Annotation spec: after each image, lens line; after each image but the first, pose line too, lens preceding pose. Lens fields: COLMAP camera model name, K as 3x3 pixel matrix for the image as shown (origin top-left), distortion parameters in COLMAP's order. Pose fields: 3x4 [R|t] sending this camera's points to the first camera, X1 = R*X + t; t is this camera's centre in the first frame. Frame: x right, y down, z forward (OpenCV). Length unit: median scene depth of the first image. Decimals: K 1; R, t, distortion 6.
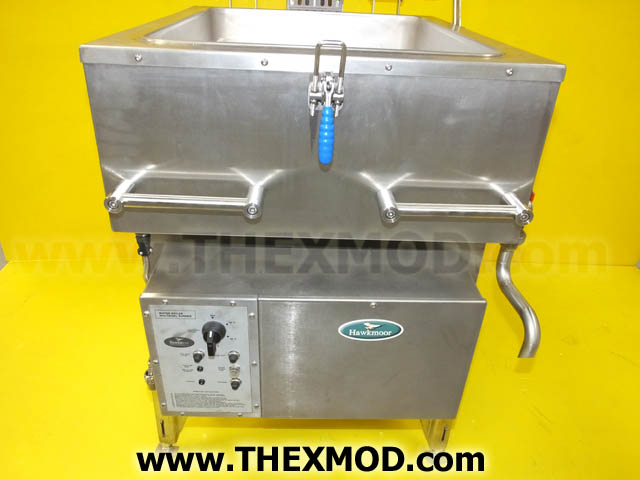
lens RADIAL K [[479.7, 0, 320.0], [0, 479.7, 240.0], [0, 0, 1]] dist [-0.003074, -0.002009]
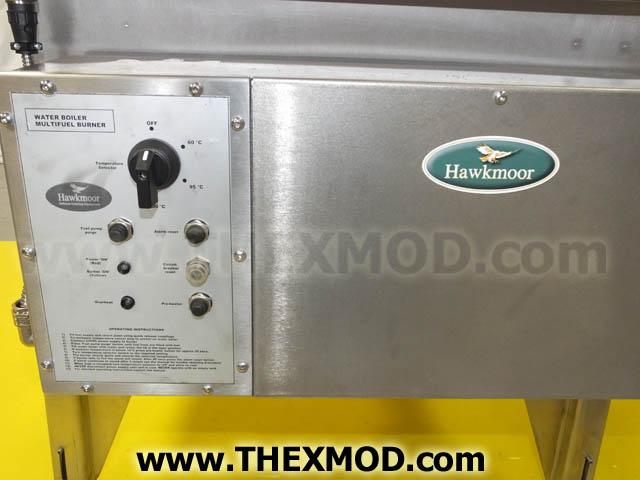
lens RADIAL K [[571.5, 0, 320.0], [0, 571.5, 240.0], [0, 0, 1]] dist [-0.002983, -0.002404]
pose [[0.999823, -0.009786, 0.016064, -0.070449], [0.012171, 0.987708, -0.155837, 0.342767], [-0.014341, 0.156005, 0.987652, 0.459550]]
